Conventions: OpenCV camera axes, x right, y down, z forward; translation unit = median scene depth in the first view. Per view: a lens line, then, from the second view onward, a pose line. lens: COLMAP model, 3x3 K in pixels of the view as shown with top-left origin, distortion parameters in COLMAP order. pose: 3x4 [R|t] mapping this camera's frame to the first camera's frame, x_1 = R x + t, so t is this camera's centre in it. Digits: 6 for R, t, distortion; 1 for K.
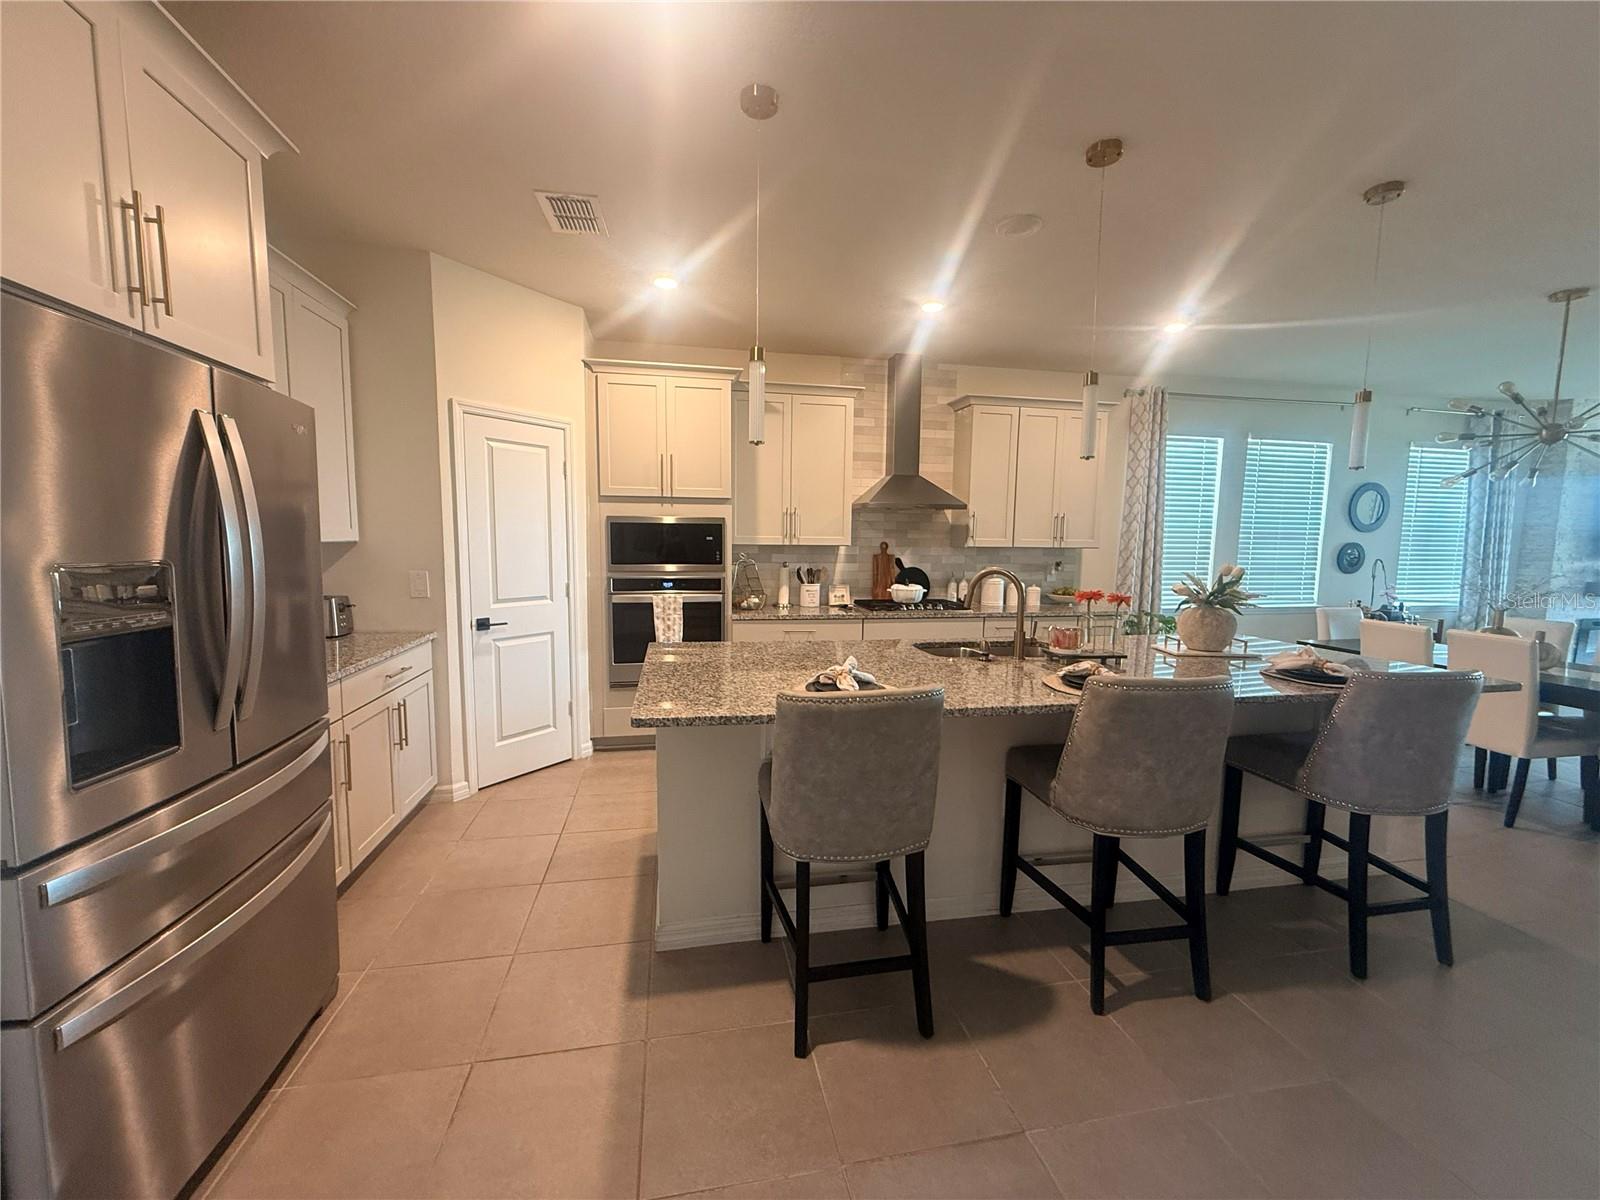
lens RADIAL K [[634.9, 0, 792.7], [0, 634.9, 600.7], [0, 0, 1]] dist [0.000330, -0.000794]
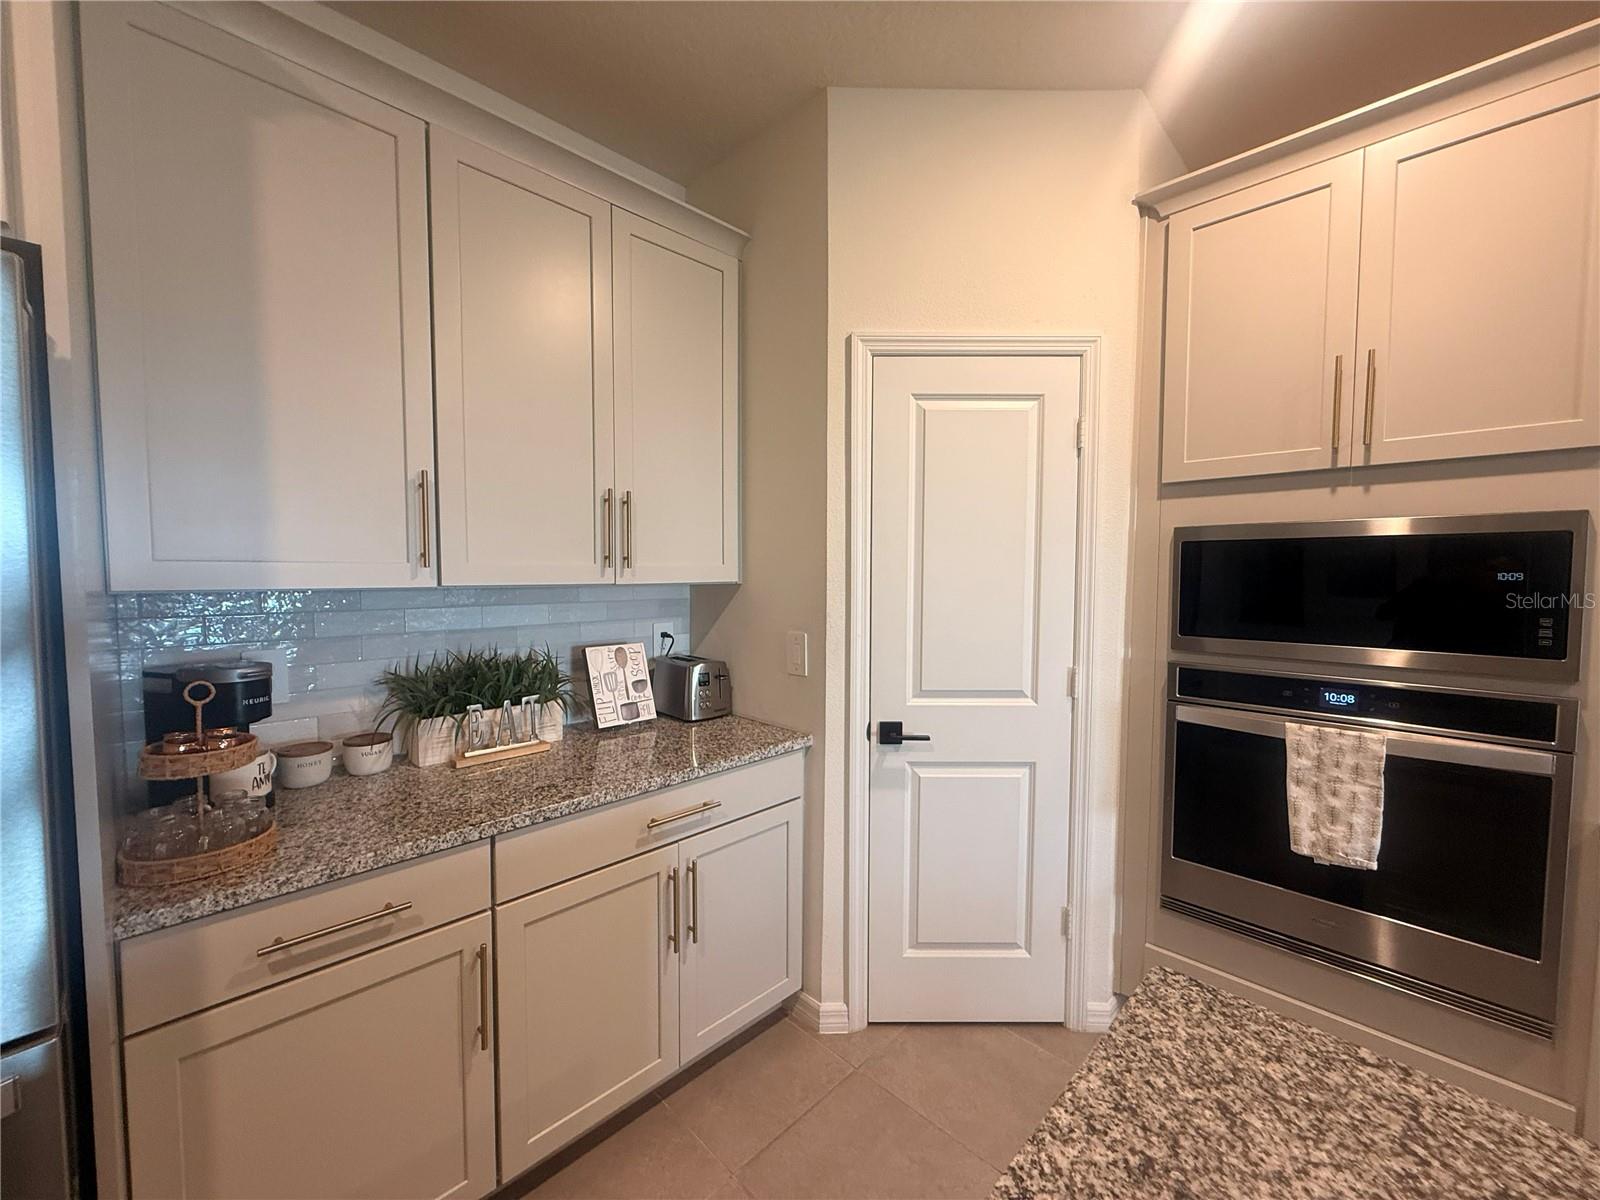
lens RADIAL K [[634.9, 0, 797.5], [0, 634.9, 603.2], [0, 0, 1]] dist [0.000330, -0.000794]
pose [[0.562818, 0.036177, -0.825789, -0.067730], [-0.076588, 0.997026, -0.008520, -0.054173], [0.823025, 0.068041, 0.563916, 0.516321]]
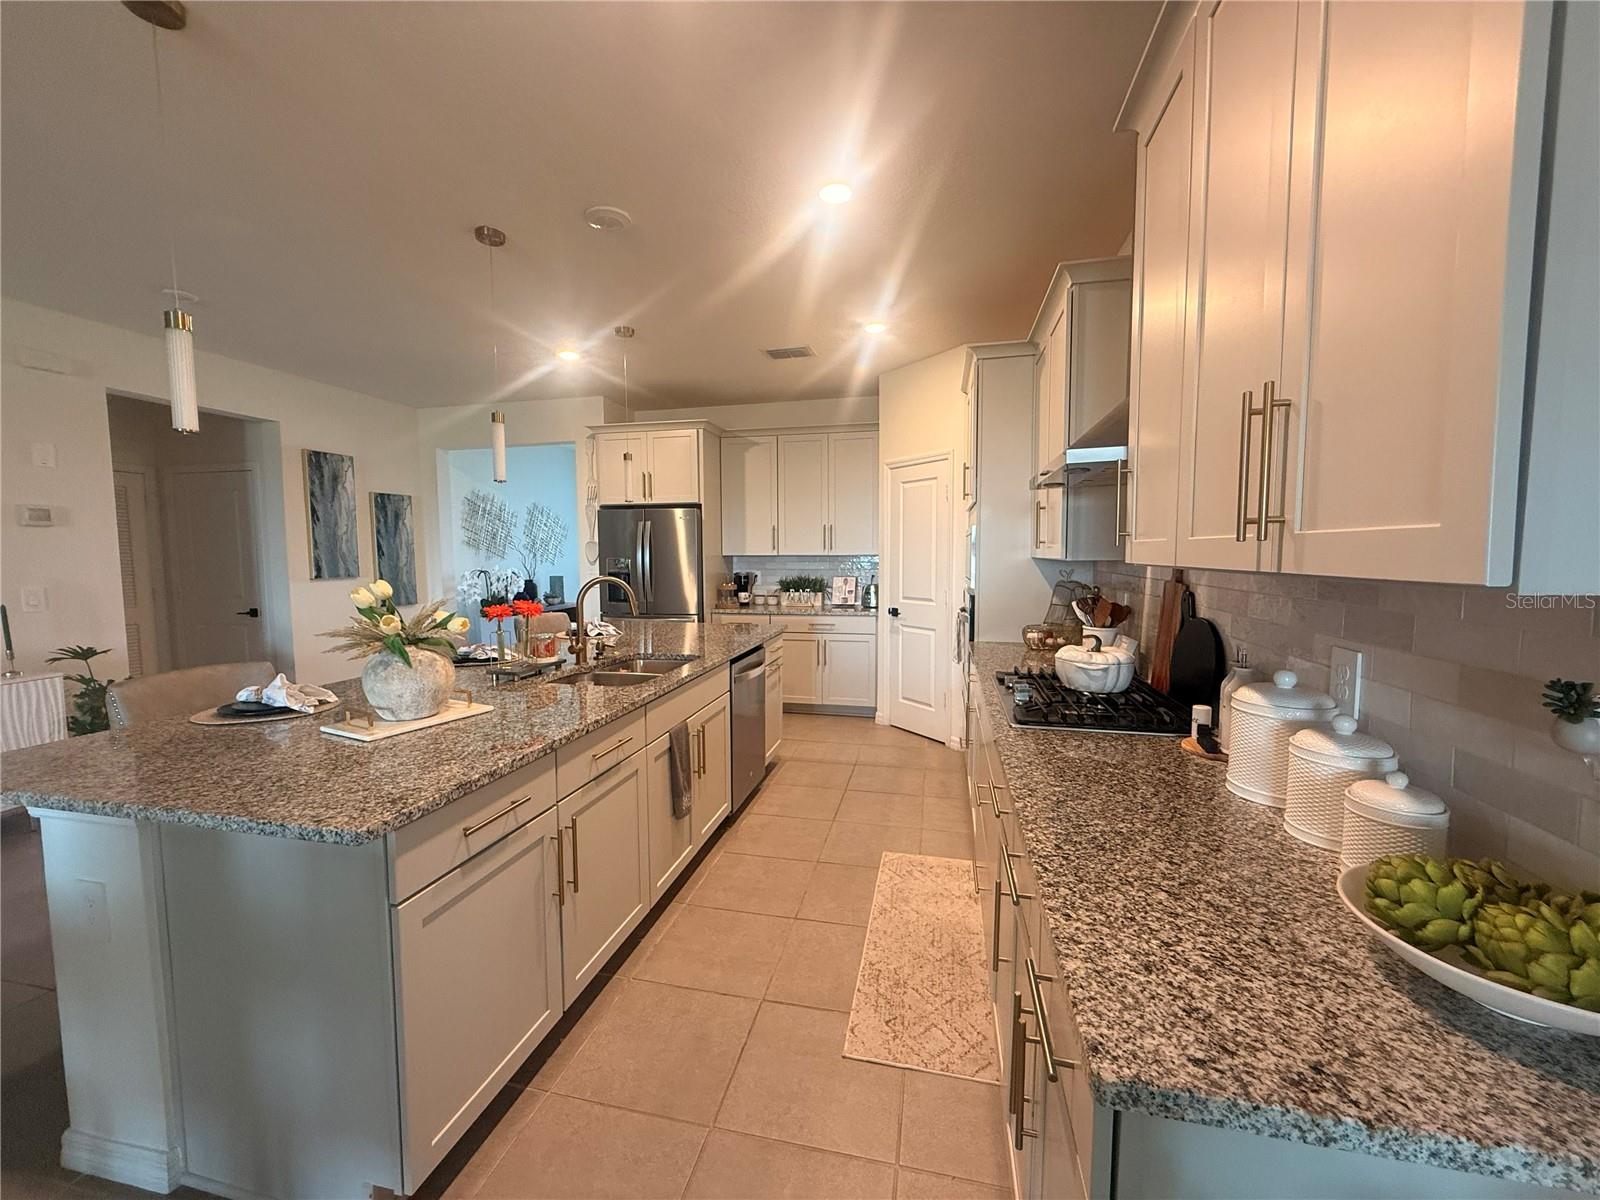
lens RADIAL K [[634.9, 0, 799.9], [0, 634.9, 603.6], [0, 0, 1]] dist [0.000330, -0.000794]
pose [[-0.393902, 0.063397, -0.916964, 0.773420], [-0.090169, 0.990141, 0.107190, -0.098660], [0.914719, 0.124904, -0.384302, 1.140353]]
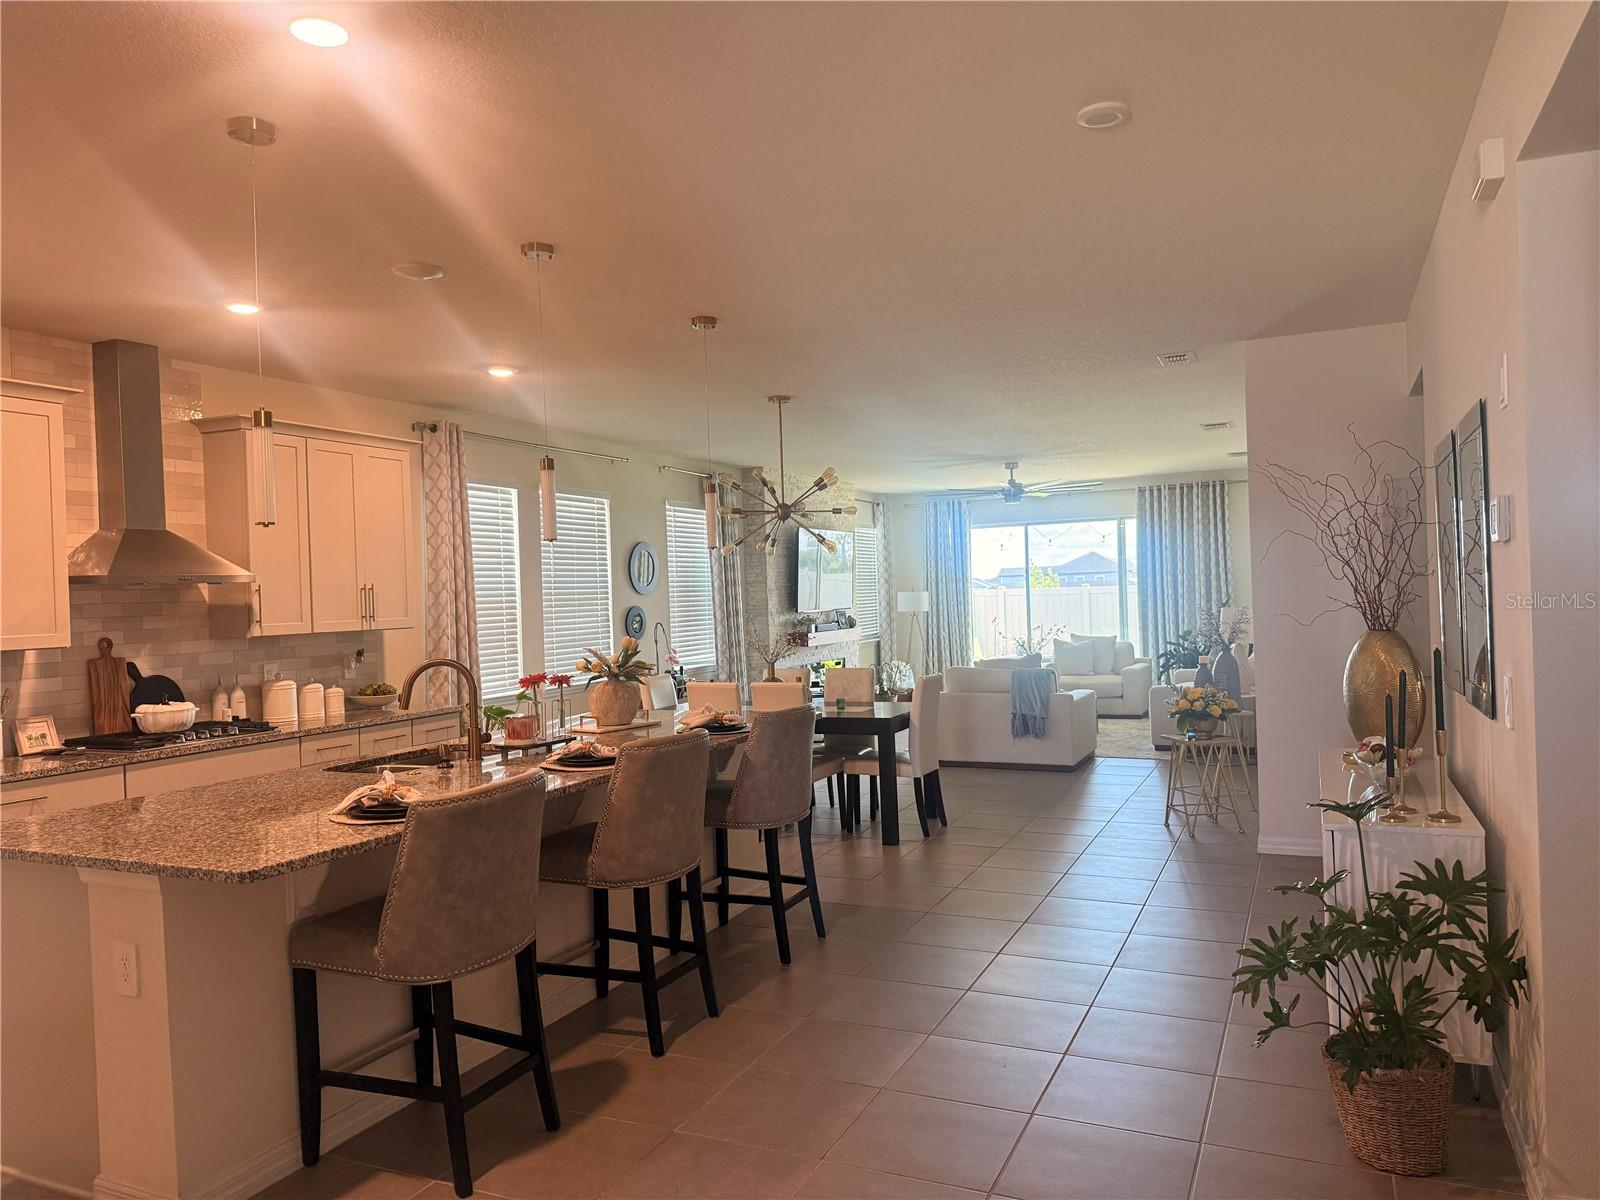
lens RADIAL K [[1124.9, 0, 811.1], [0, 1124.9, 603.0], [0, 0, 1]] dist [0.003114, -0.008166]
pose [[0.567000, -0.038344, 0.822825, -0.426535], [0.122038, 0.991802, -0.037876, -0.004180], [-0.814628, 0.121892, 0.567031, -0.181389]]
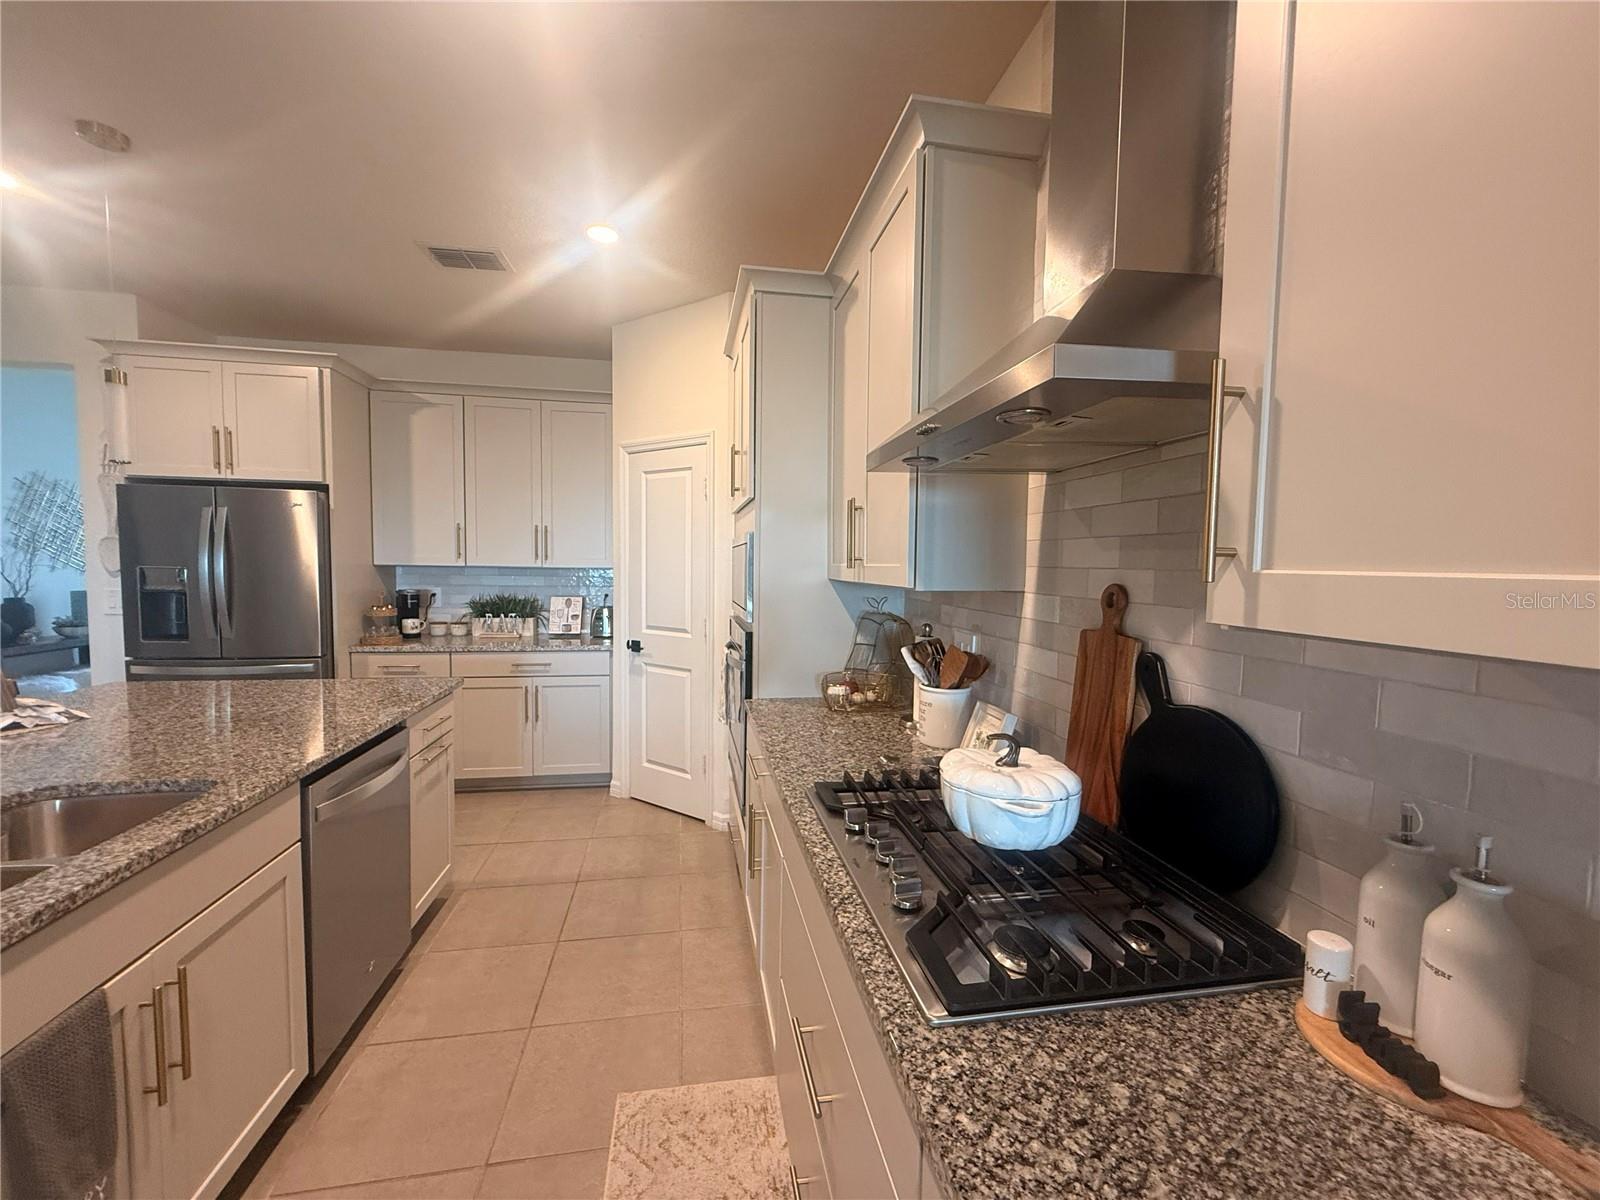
lens RADIAL K [[634.9, 0, 797.1], [0, 634.9, 602.9], [0, 0, 1]] dist [0.000330, -0.000794]
pose [[-0.008550, 0.049692, -0.998728, 0.486400], [-0.113955, 0.992210, 0.050343, -0.101142], [0.993449, 0.114240, -0.002821, 1.065154]]
